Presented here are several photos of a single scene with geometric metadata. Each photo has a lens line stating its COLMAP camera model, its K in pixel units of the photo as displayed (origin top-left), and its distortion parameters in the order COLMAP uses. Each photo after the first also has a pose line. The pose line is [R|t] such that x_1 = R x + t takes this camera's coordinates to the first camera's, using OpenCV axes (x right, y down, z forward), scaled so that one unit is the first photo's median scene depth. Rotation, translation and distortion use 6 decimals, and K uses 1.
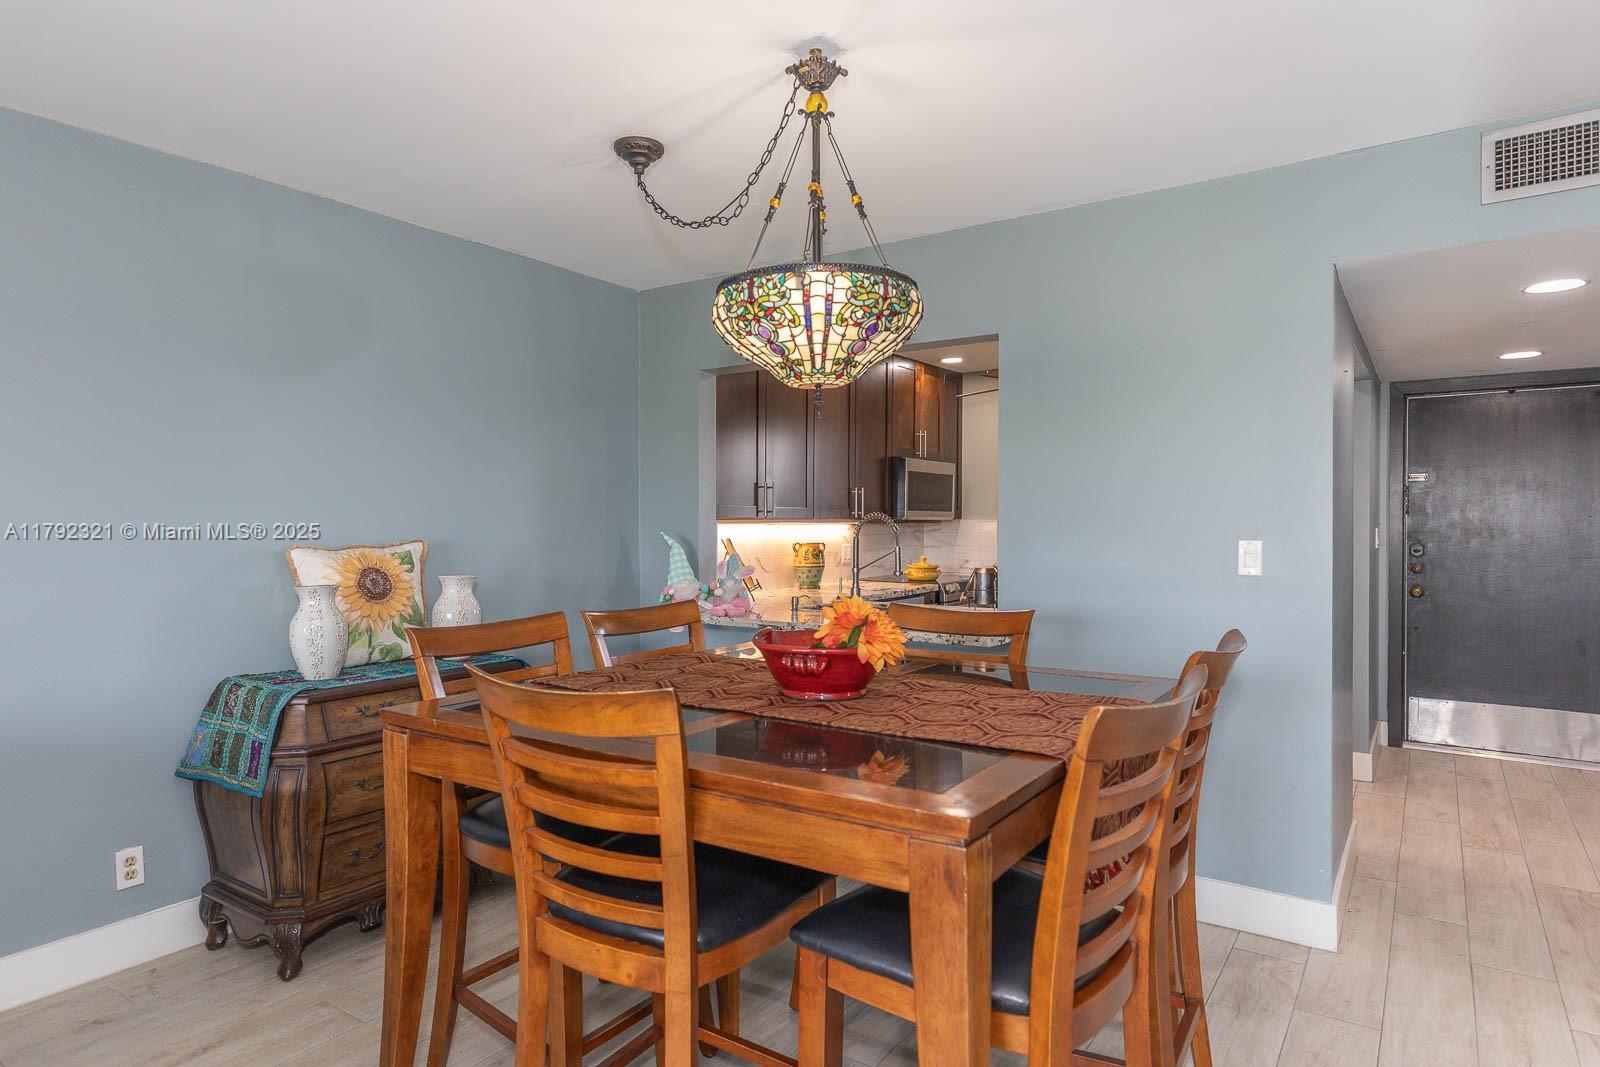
lens RADIAL K [[899.5, 0, 800.0], [0, 899.5, 533.5], [0, 0, 1]] dist [-0.002619, -0.000912]
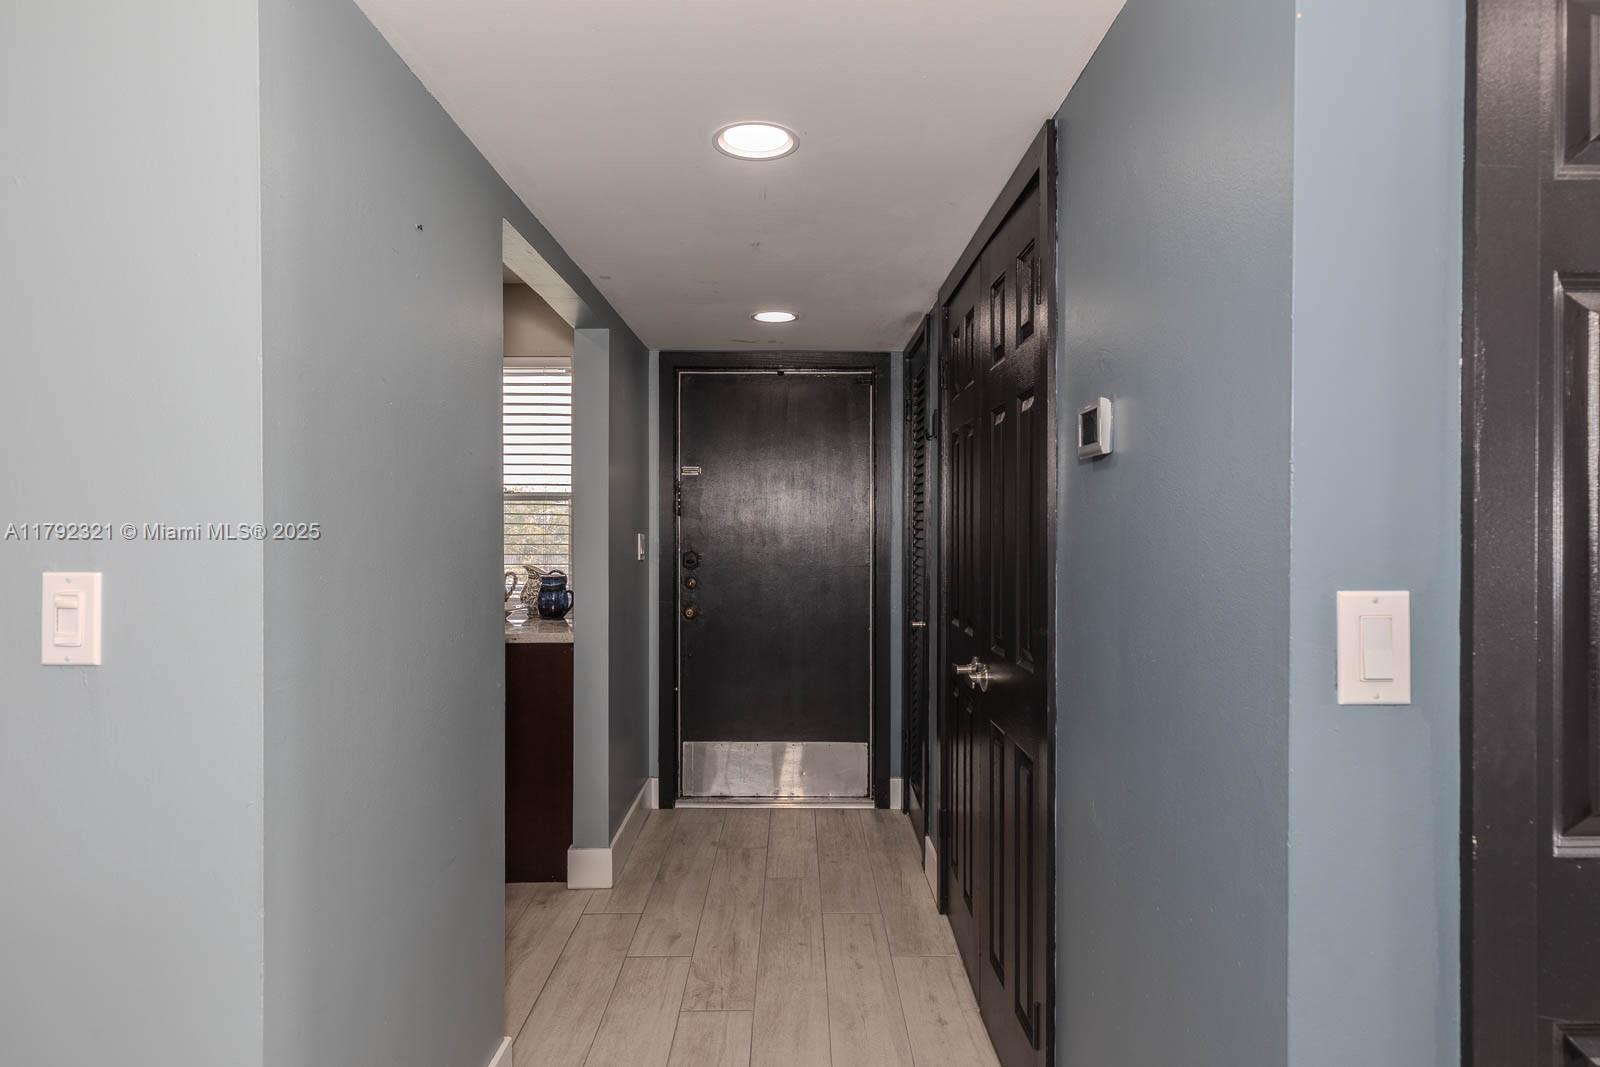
lens RADIAL K [[921.9, 0, 800.0], [0, 921.9, 533.5], [0, 0, 1]] dist [0.064309, 0.000152]
pose [[0.811335, -0.005065, 0.584559, 0.288321], [0.007357, 0.999972, -0.001547, -0.003819], [-0.584535, 0.005556, 0.811350, 0.271164]]
